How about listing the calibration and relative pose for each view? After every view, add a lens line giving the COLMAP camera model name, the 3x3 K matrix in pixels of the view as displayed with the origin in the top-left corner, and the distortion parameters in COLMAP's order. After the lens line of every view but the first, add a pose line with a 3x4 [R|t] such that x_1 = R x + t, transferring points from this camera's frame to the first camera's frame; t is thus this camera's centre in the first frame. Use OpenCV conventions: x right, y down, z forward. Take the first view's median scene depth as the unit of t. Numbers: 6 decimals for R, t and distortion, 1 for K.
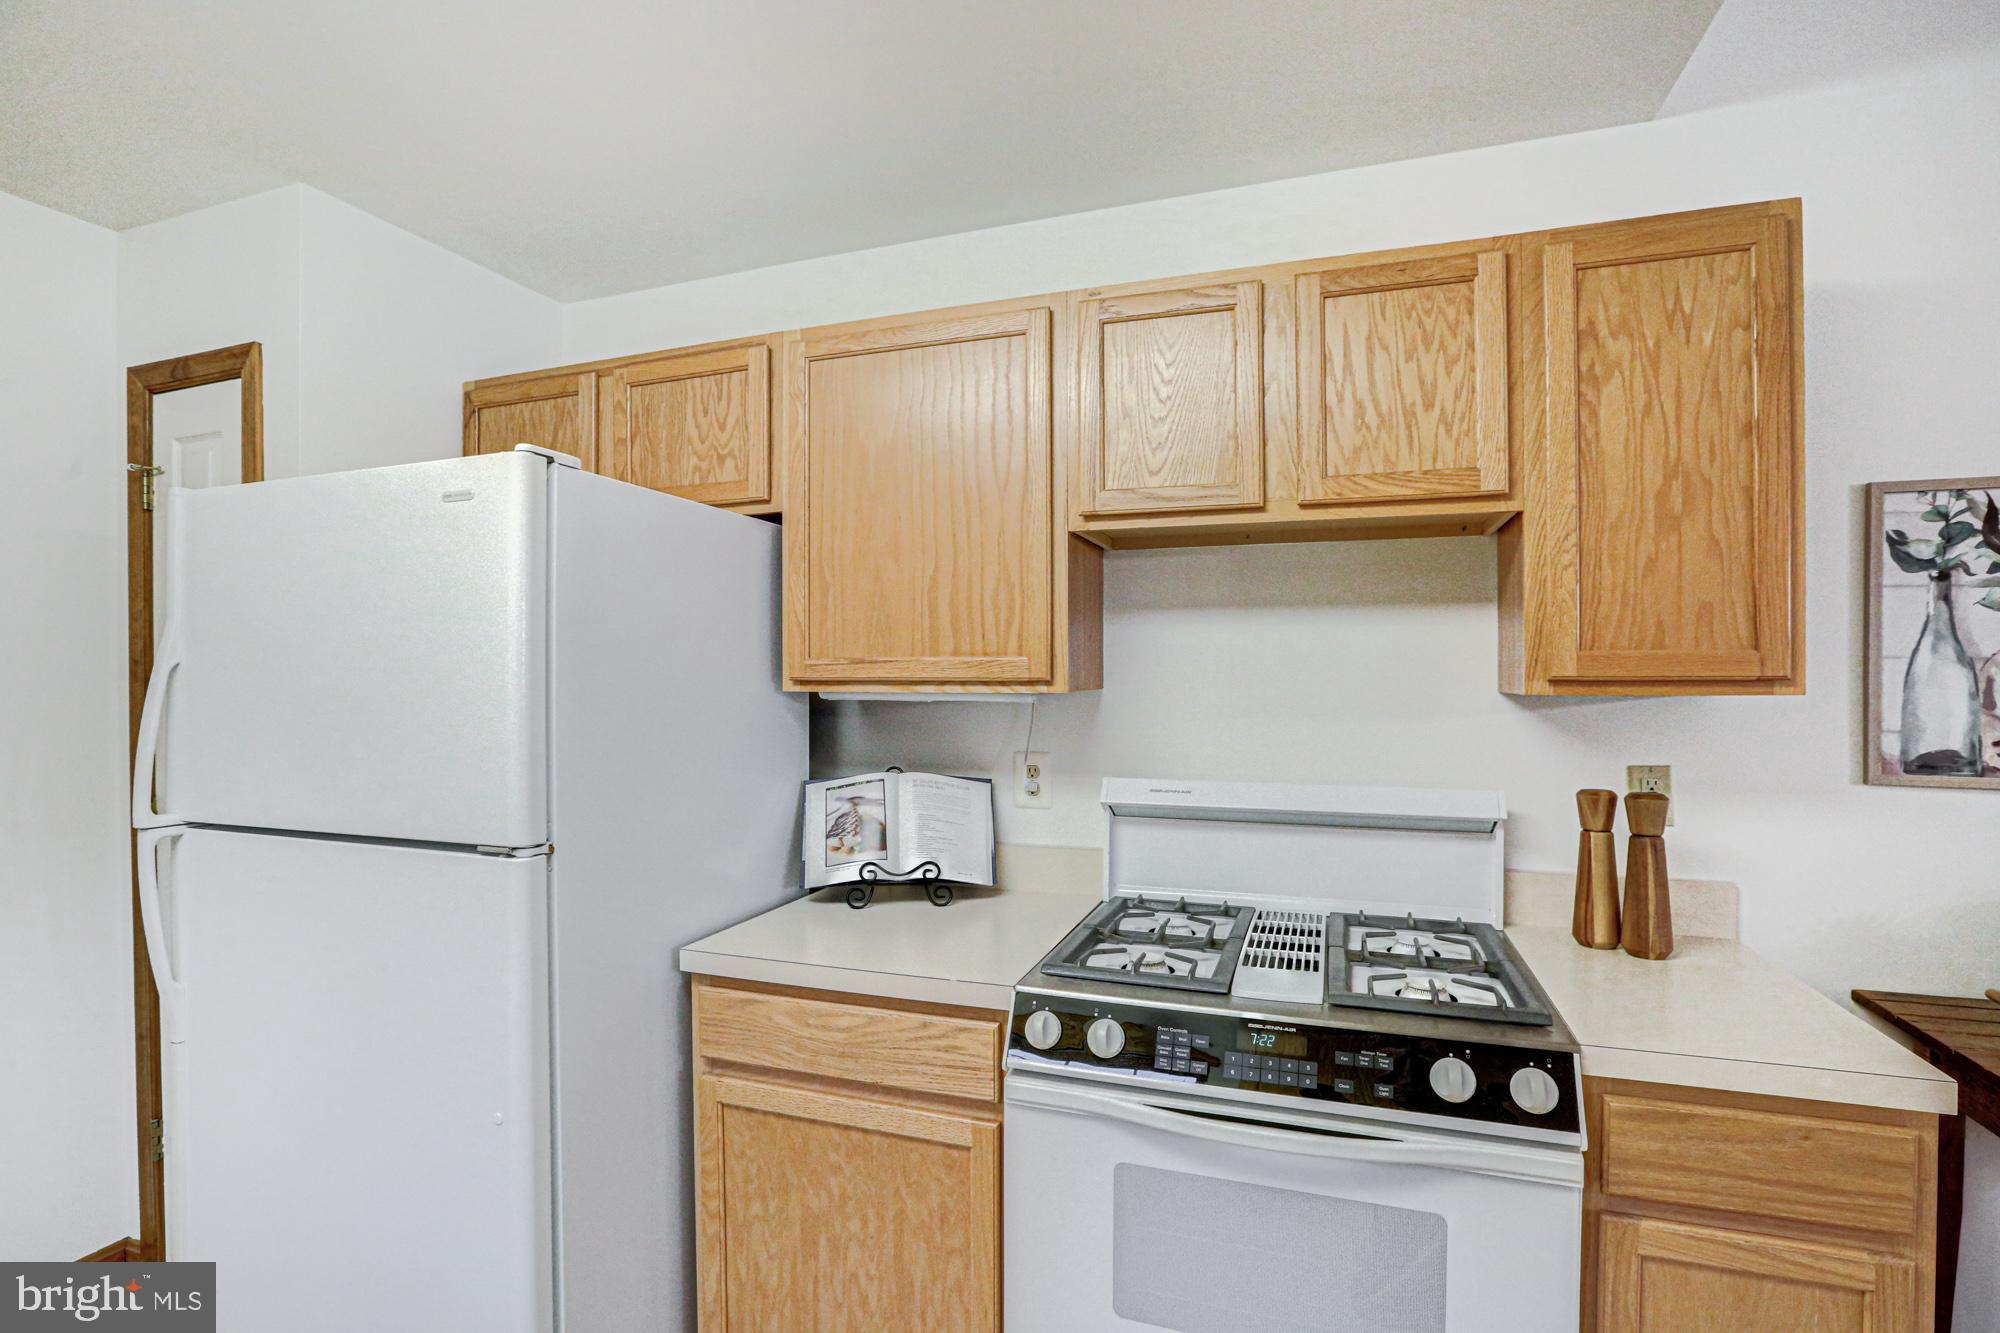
lens RADIAL K [[918.8, 0, 996.2], [0, 918.8, 674.2], [0, 0, 1]] dist [-0.051705, 0.020971]
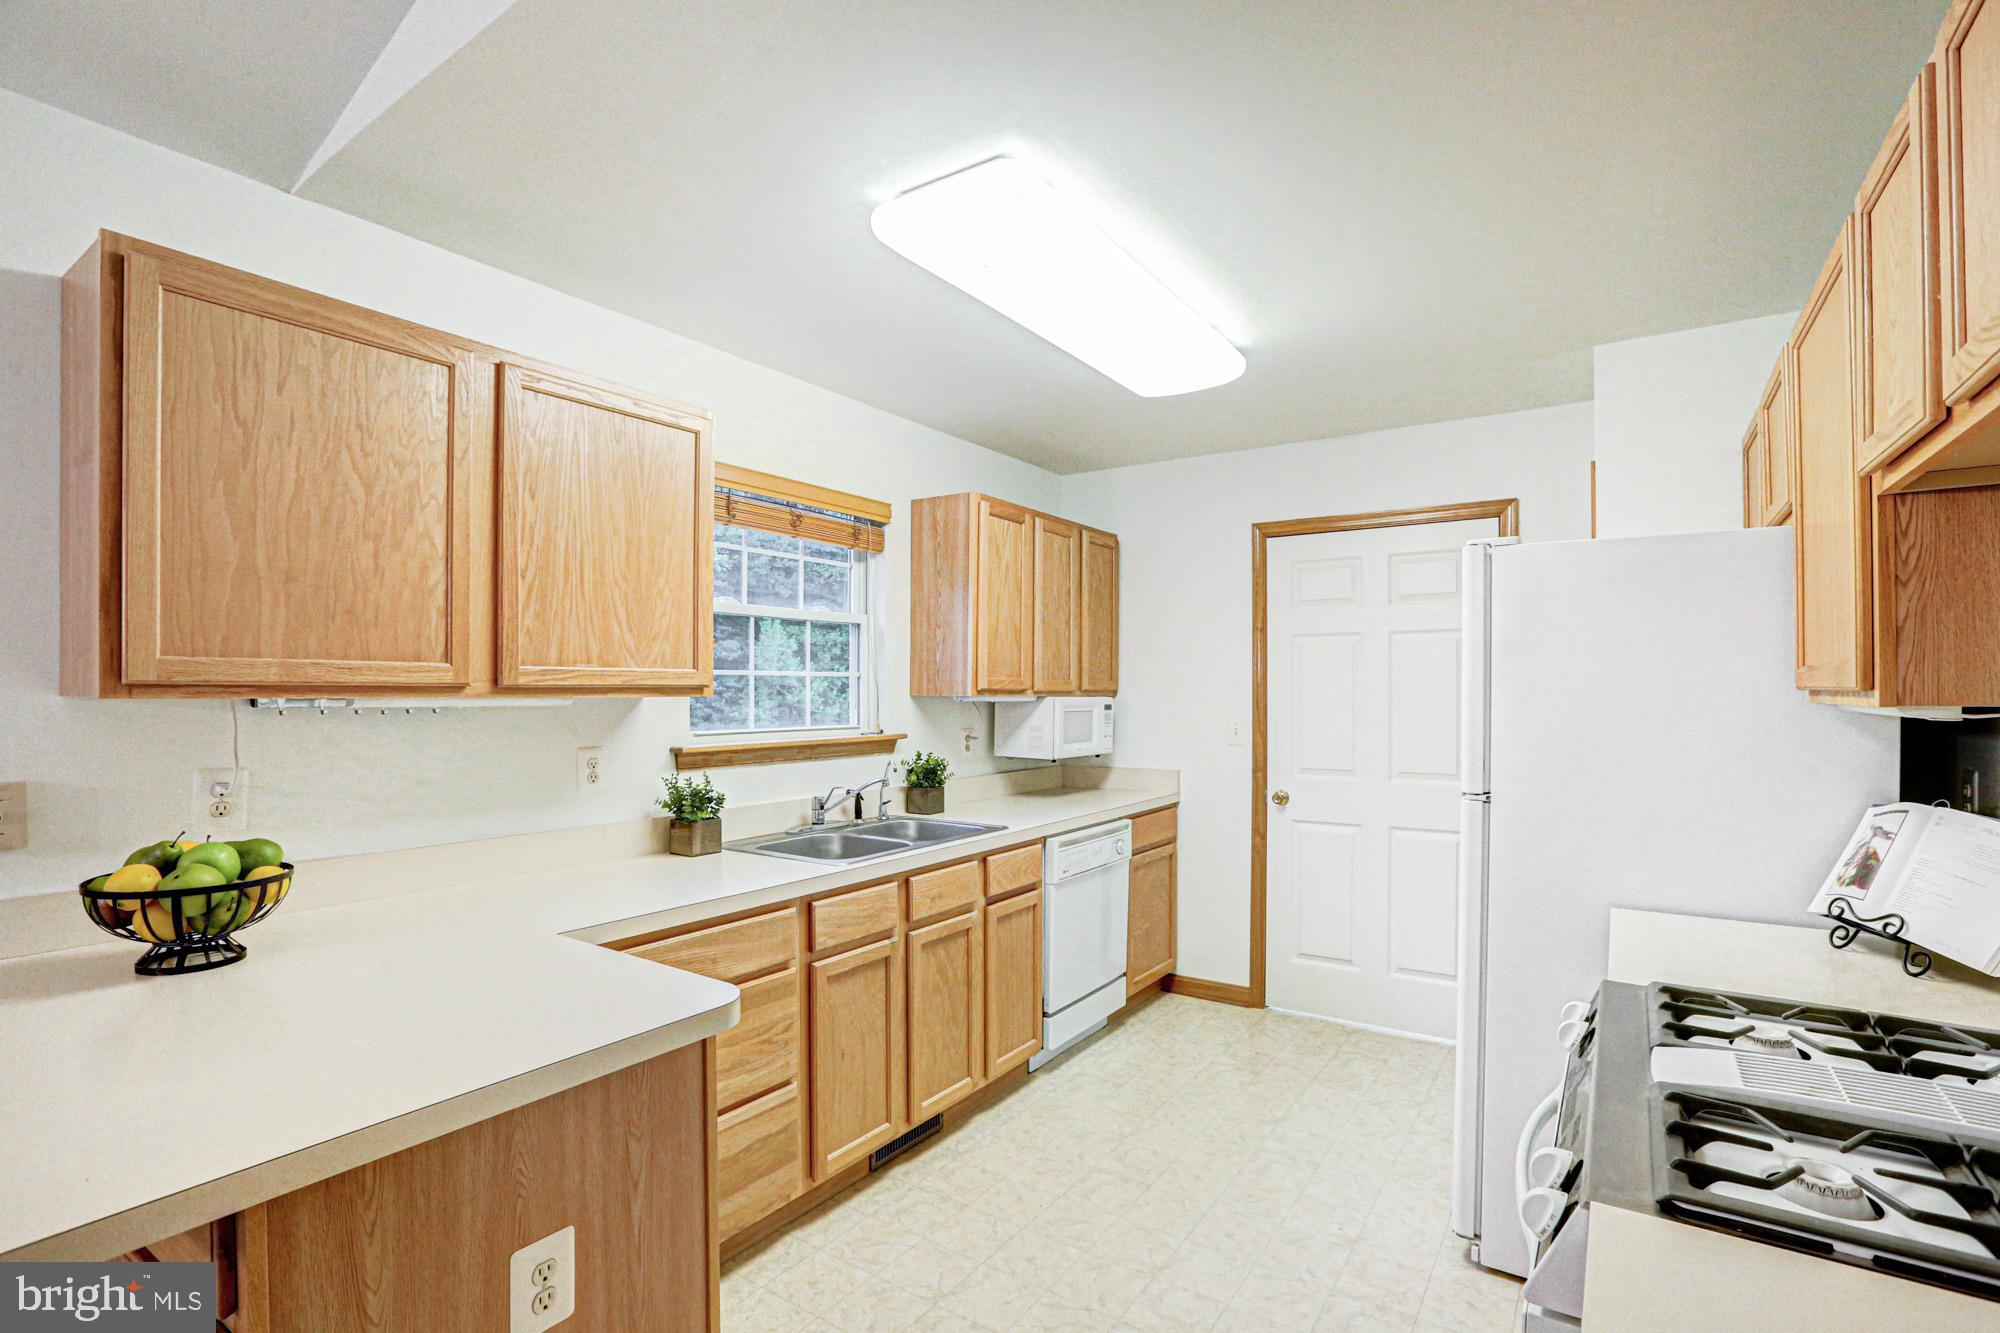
lens RADIAL K [[951.9, 0, 1004.5], [0, 951.9, 675.4], [0, 0, 1]] dist [-0.003655, 0.000297]
pose [[-0.232134, -0.010329, -0.972629, 1.125617], [0.002794, 0.999932, -0.011286, -0.002513], [0.972680, -0.005337, -0.232089, 0.498779]]
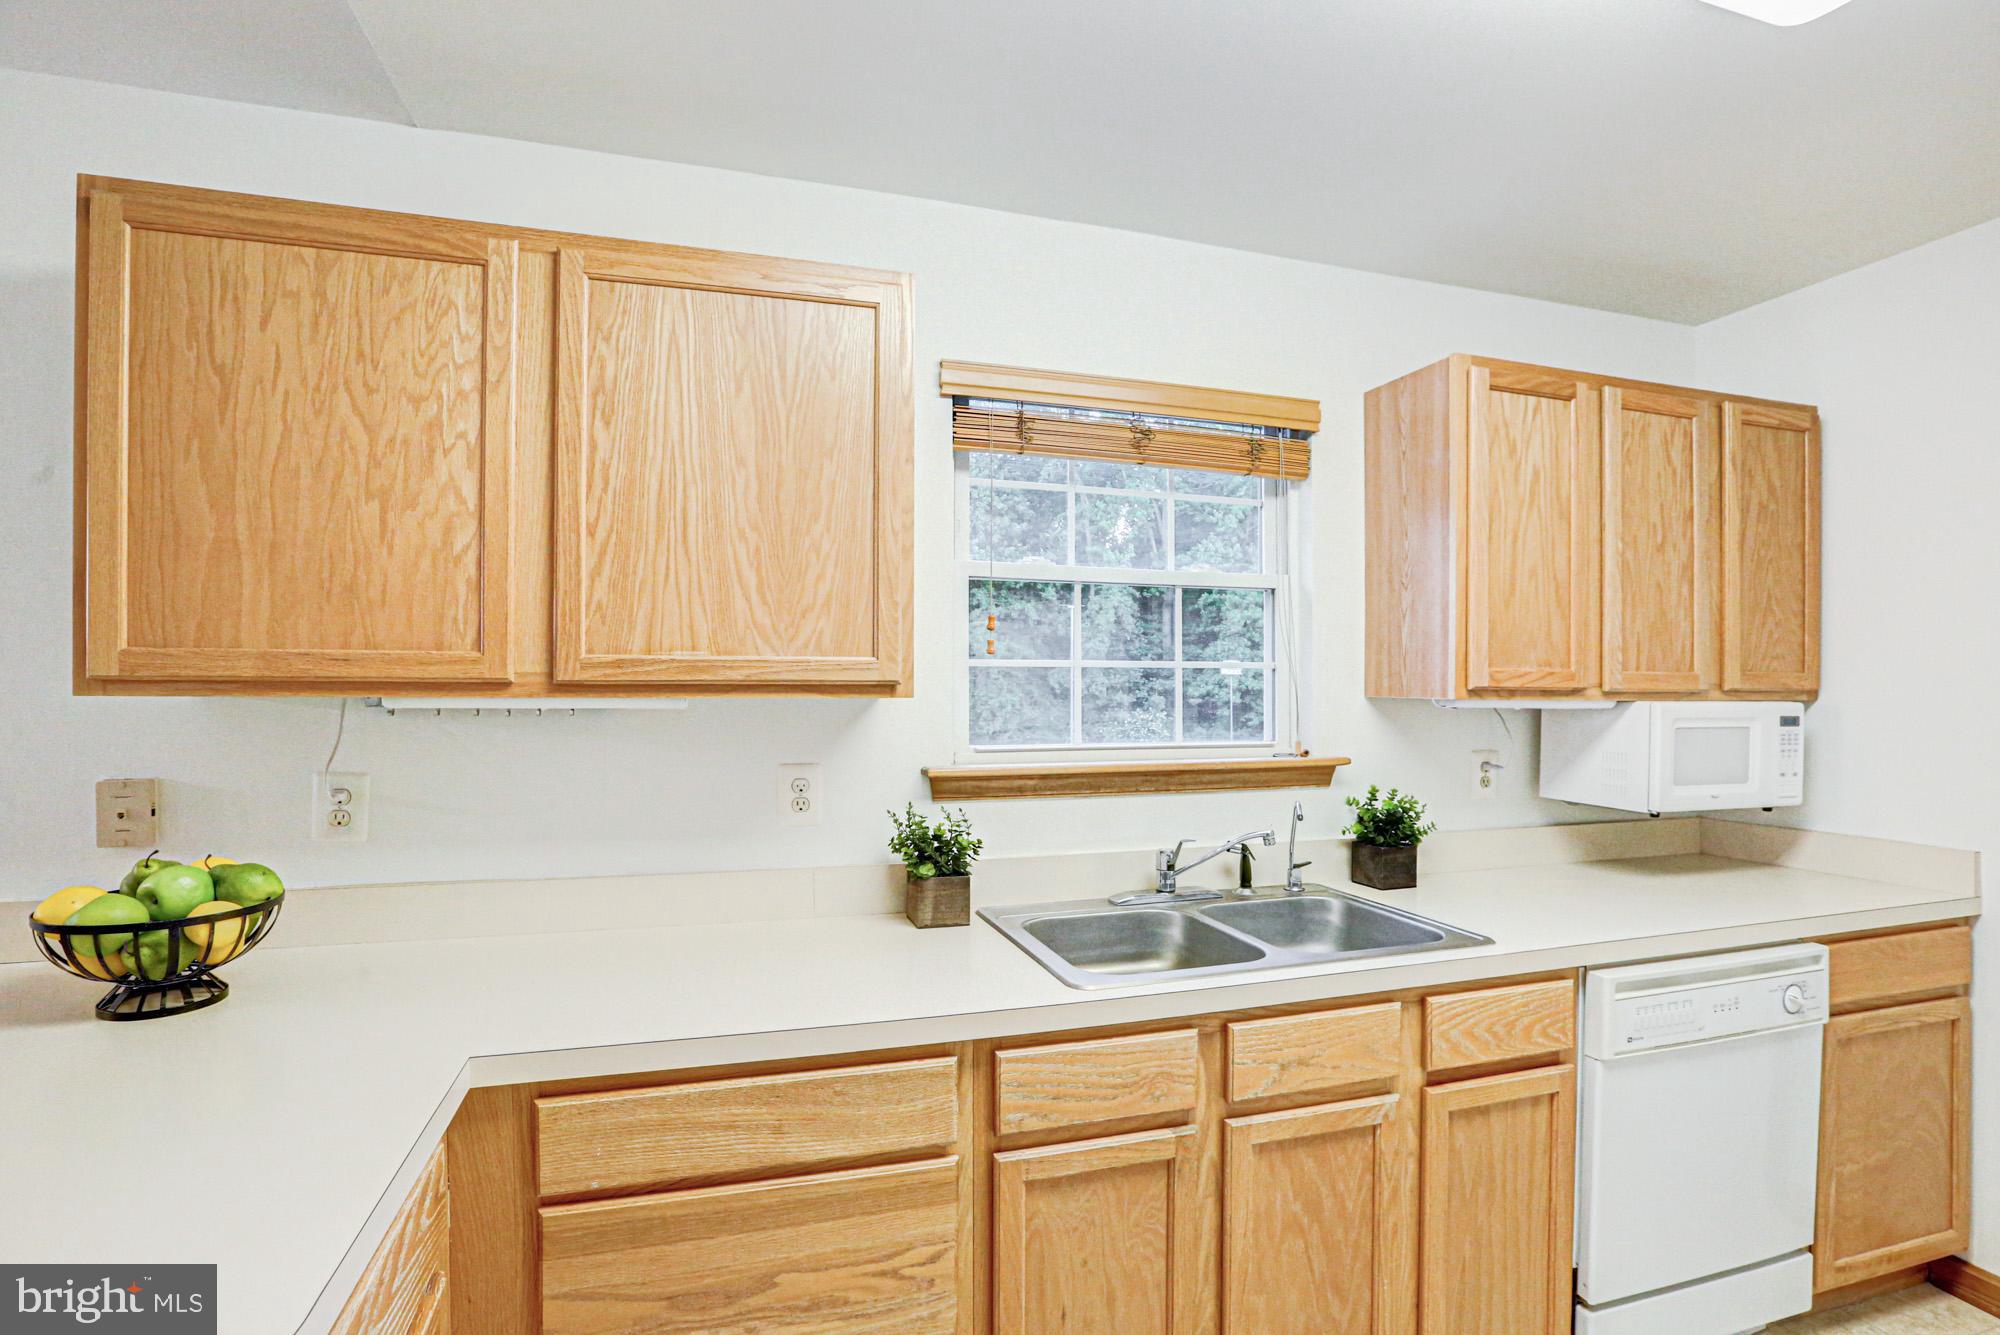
lens RADIAL K [[918.8, 0, 996.2], [0, 918.8, 675.2], [0, 0, 1]] dist [-0.051705, 0.020971]
pose [[-0.801542, -0.004981, -0.597917, 0.219626], [0.002377, 0.999931, -0.011516, 0.000147], [0.597933, -0.010652, -0.801475, 0.531631]]
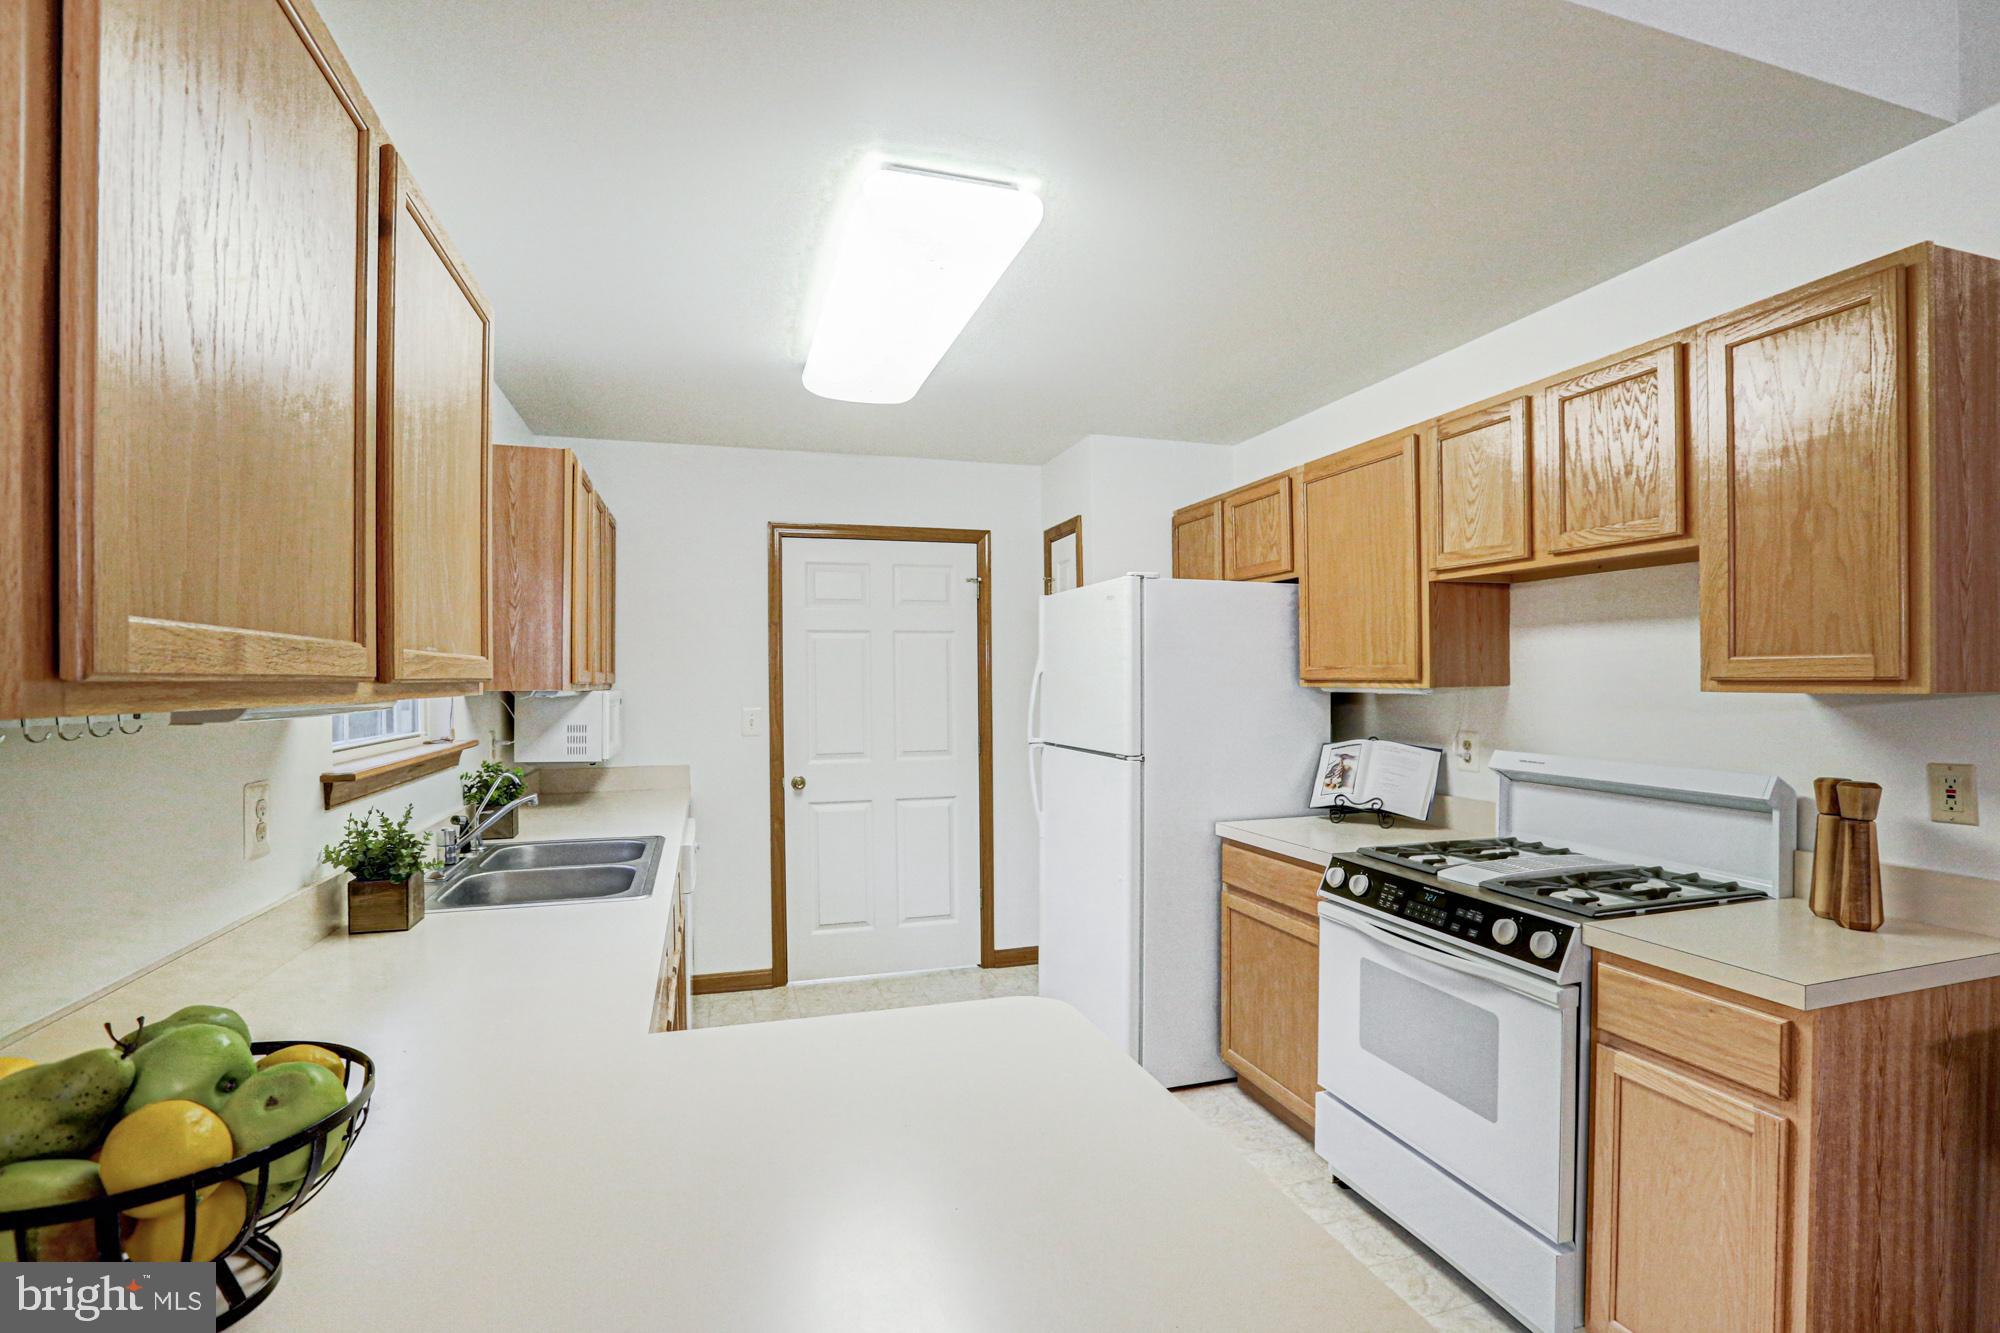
lens RADIAL K [[951.9, 0, 1004.5], [0, 951.9, 675.4], [0, 0, 1]] dist [-0.003655, 0.000297]
pose [[0.592877, -0.003416, -0.805285, 0.997520], [0.006740, 0.999977, 0.000721, -0.006820], [0.805264, -0.005855, 0.592887, -0.525698]]
